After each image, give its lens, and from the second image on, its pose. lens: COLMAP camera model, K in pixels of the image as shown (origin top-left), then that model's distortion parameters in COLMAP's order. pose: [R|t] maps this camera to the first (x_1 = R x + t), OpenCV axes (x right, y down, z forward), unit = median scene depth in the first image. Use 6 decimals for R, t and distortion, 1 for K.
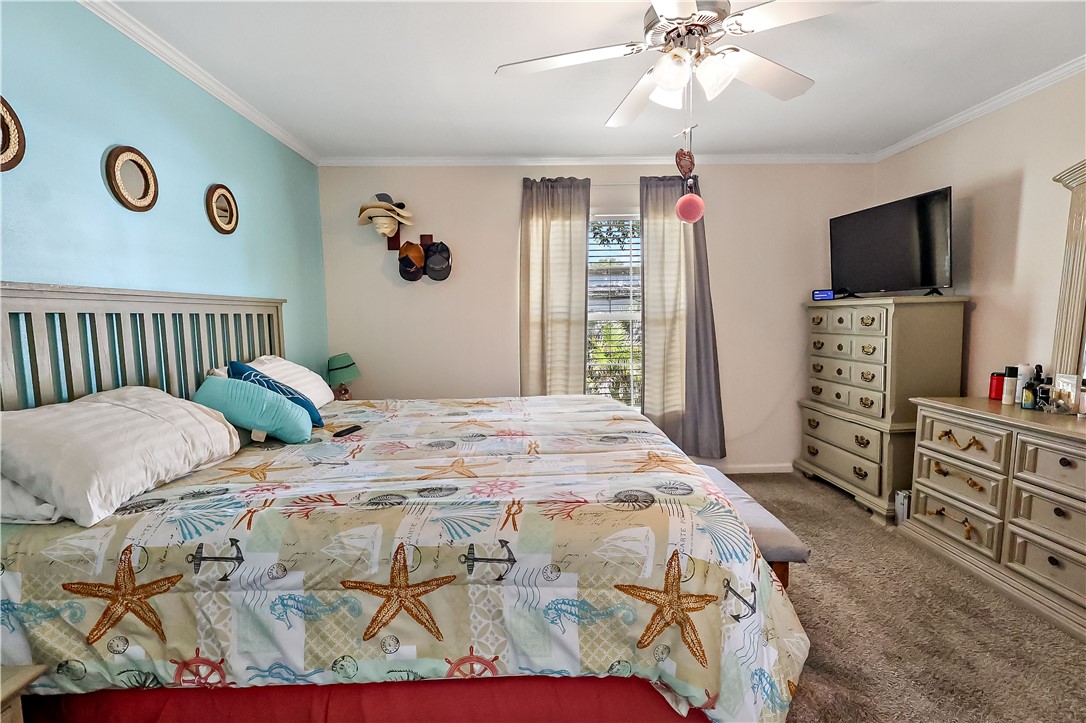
lens RADIAL K [[500.2, 0, 540.8], [0, 500.2, 363.5], [0, 0, 1]] dist [-0.002618, 0.002267]
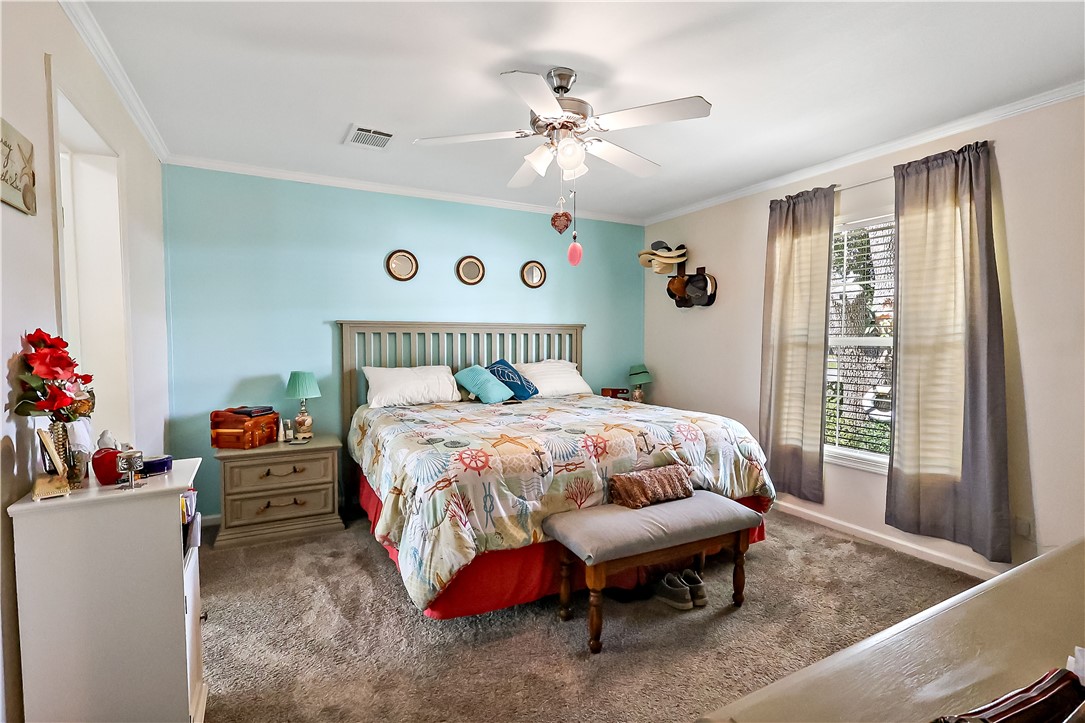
lens RADIAL K [[499.8, 0, 546.7], [0, 499.8, 360.0], [0, 0, 1]] dist [-0.002618, 0.002267]
pose [[0.475645, 0.054161, -0.877969, 0.639668], [-0.097240, 0.995223, 0.008714, -0.019974], [0.874246, 0.081229, 0.478639, 0.156942]]
